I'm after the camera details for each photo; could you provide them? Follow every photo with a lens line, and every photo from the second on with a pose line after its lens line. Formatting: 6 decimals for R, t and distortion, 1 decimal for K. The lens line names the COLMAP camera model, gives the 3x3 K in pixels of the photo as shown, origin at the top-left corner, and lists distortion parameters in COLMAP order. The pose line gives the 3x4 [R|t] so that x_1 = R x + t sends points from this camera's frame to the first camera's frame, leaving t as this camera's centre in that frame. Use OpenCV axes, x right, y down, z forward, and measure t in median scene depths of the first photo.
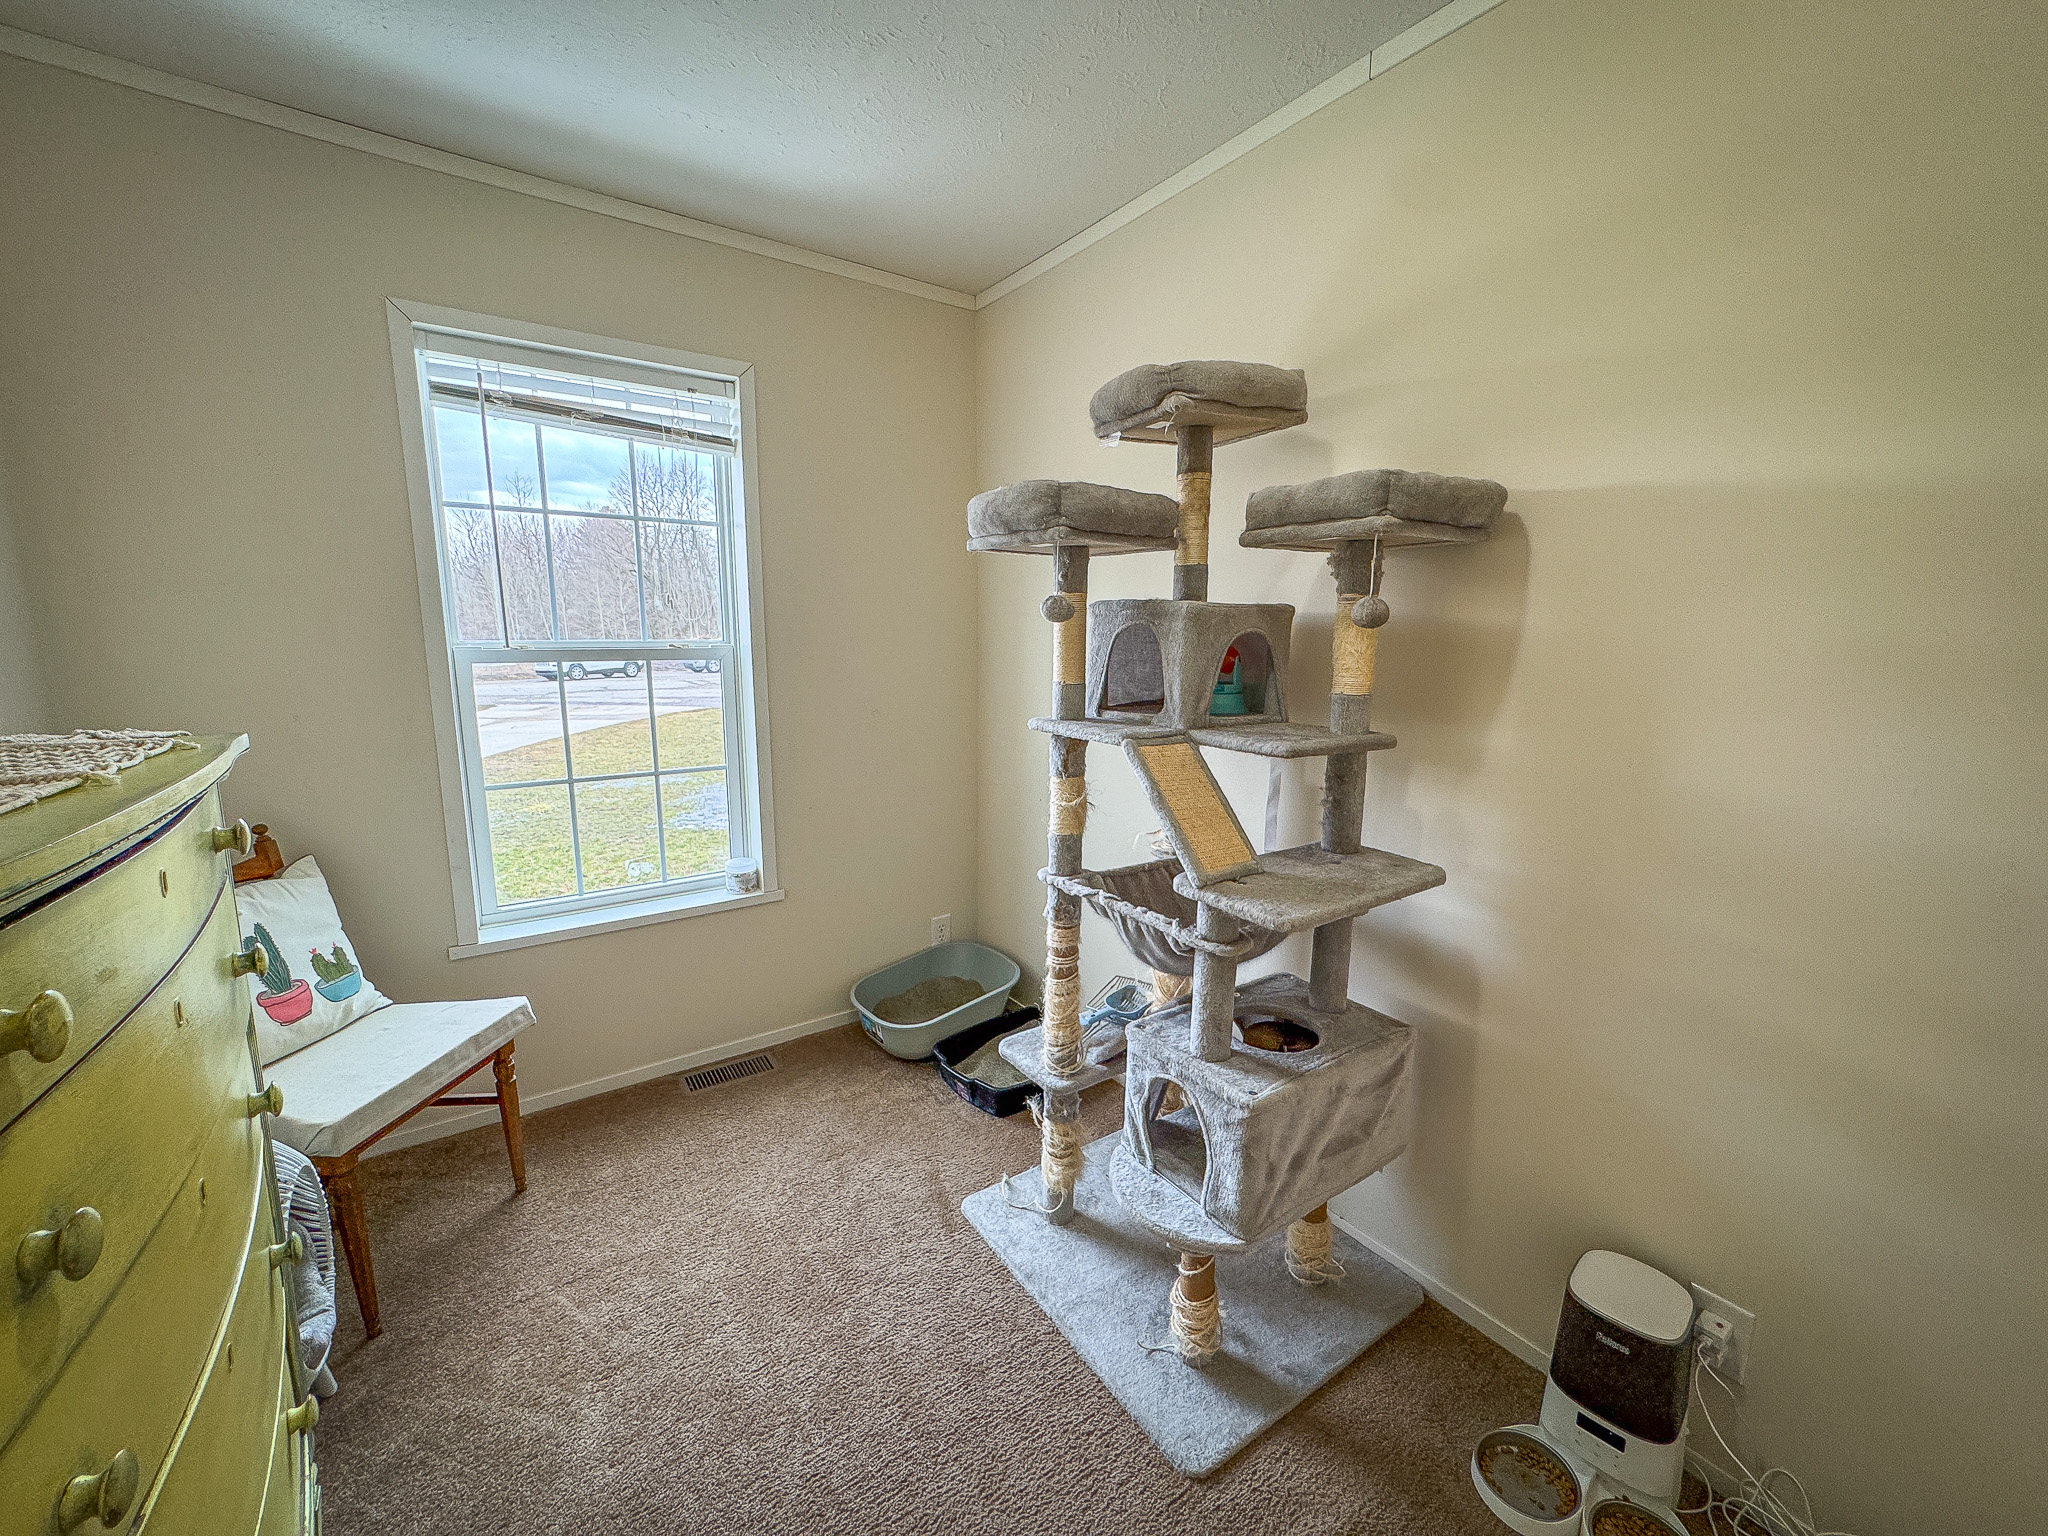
lens RADIAL K [[818.9, 0, 1026.4], [0, 818.9, 767.6], [0, 0, 1]] dist [-0.001938, 0.000373]
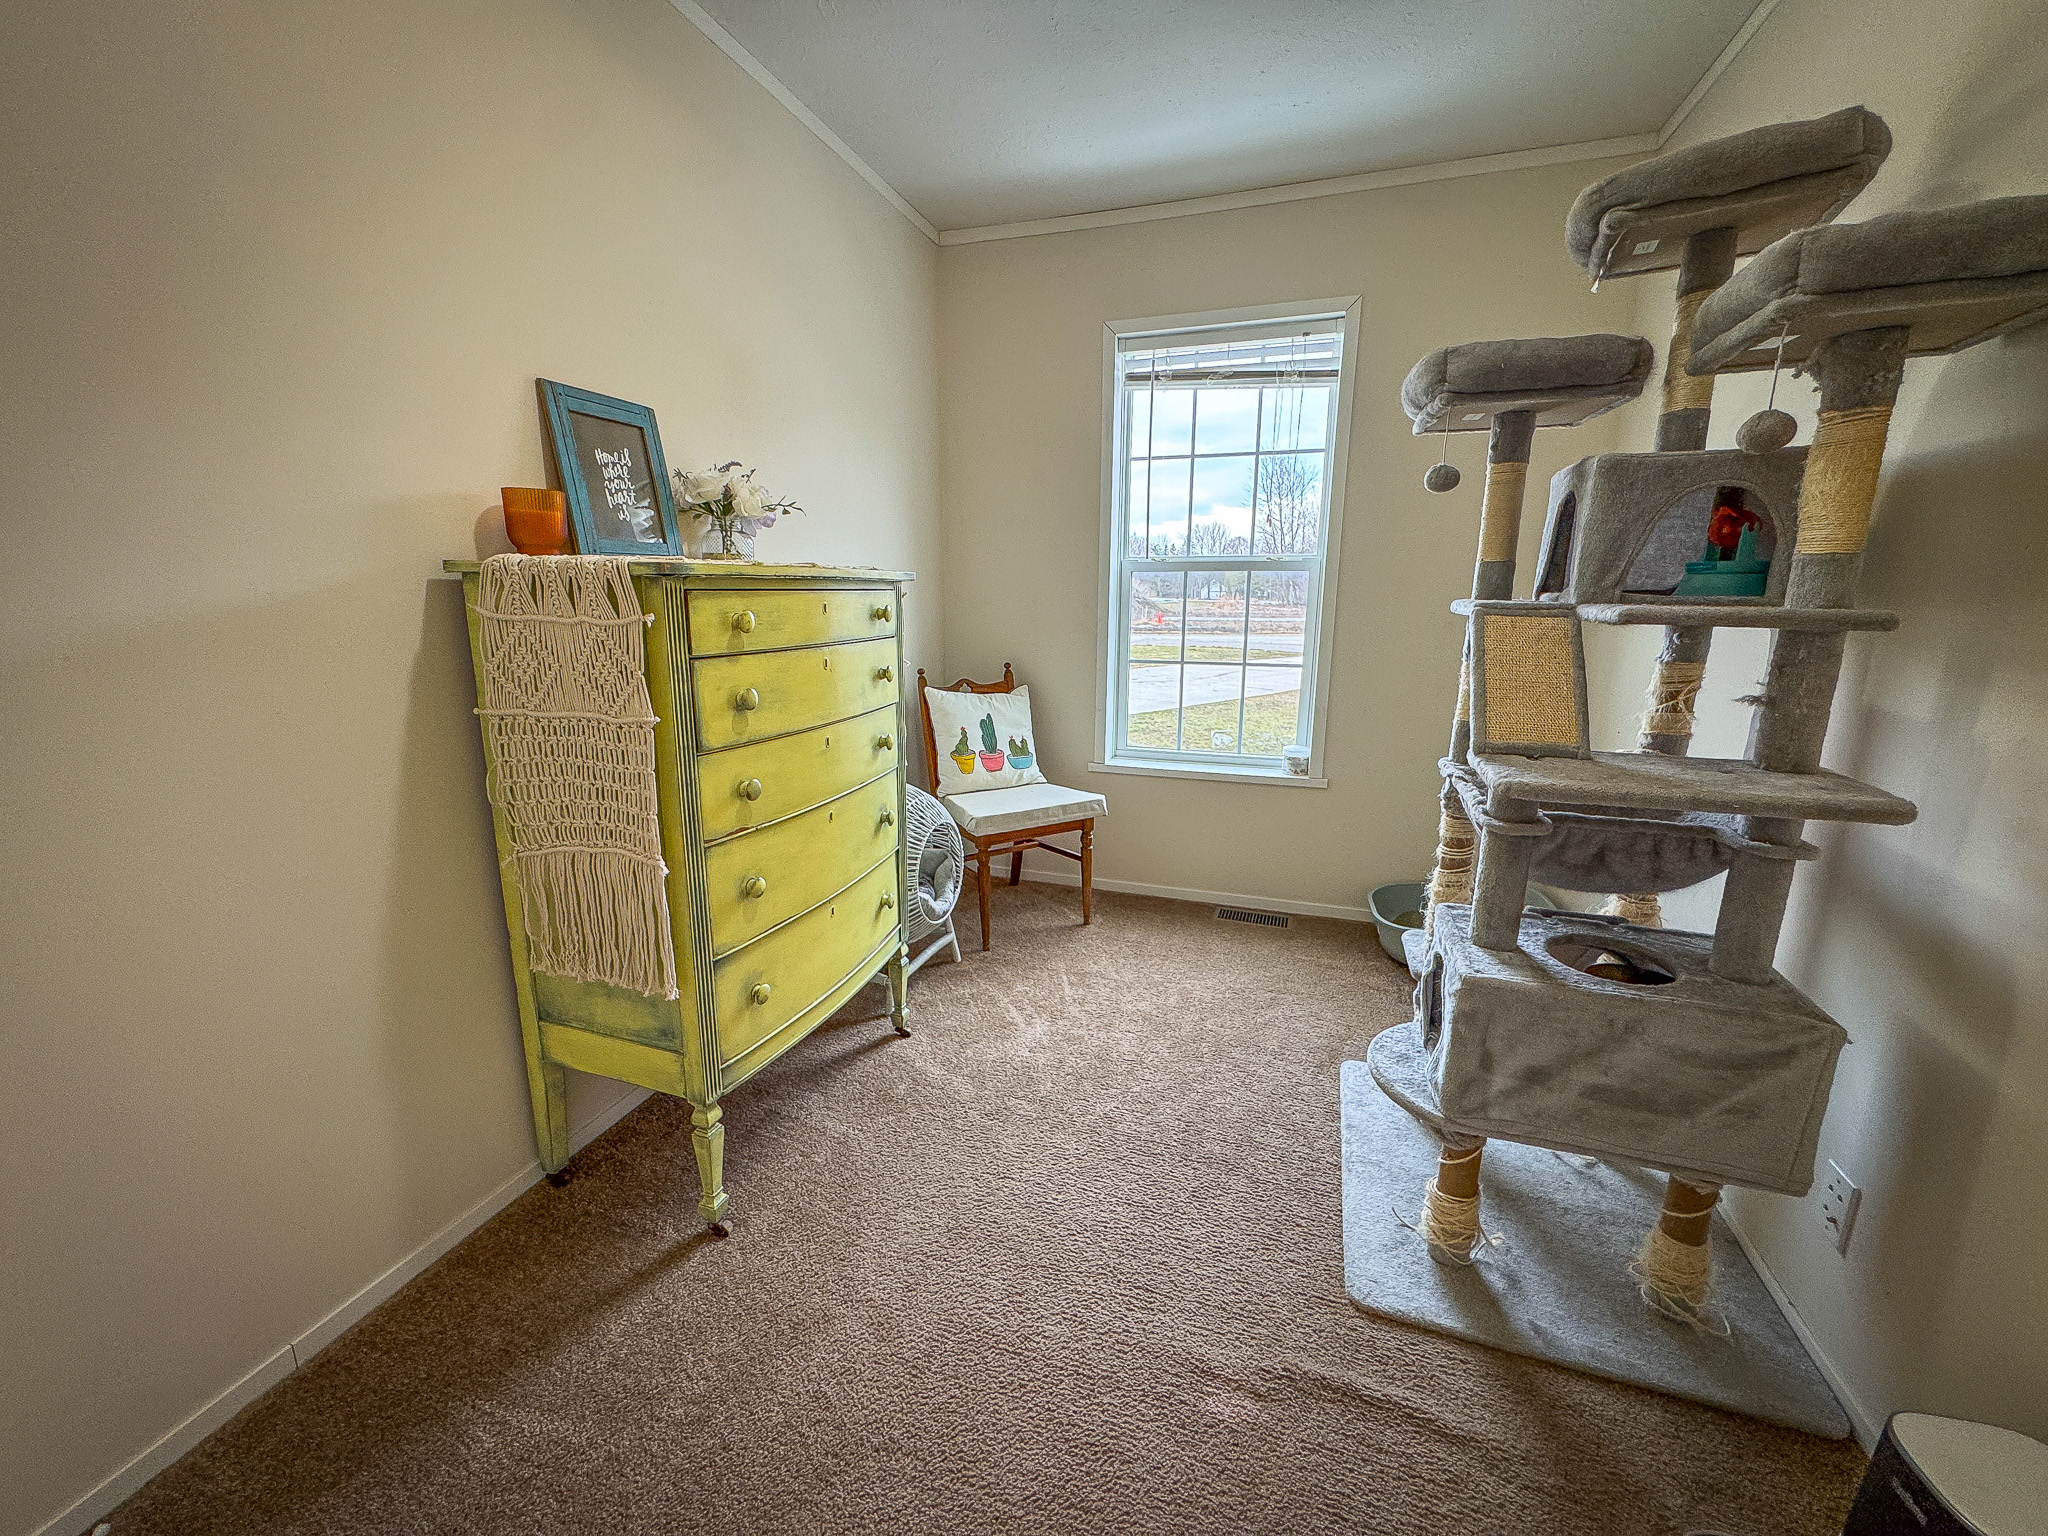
lens RADIAL K [[818.9, 0, 1026.4], [0, 818.9, 767.6], [0, 0, 1]] dist [-0.001938, 0.000373]
pose [[0.591459, 0.168717, -0.788486, 0.474177], [-0.133392, 0.984864, 0.110677, 0.090815], [0.795225, 0.039717, 0.605012, -0.000694]]
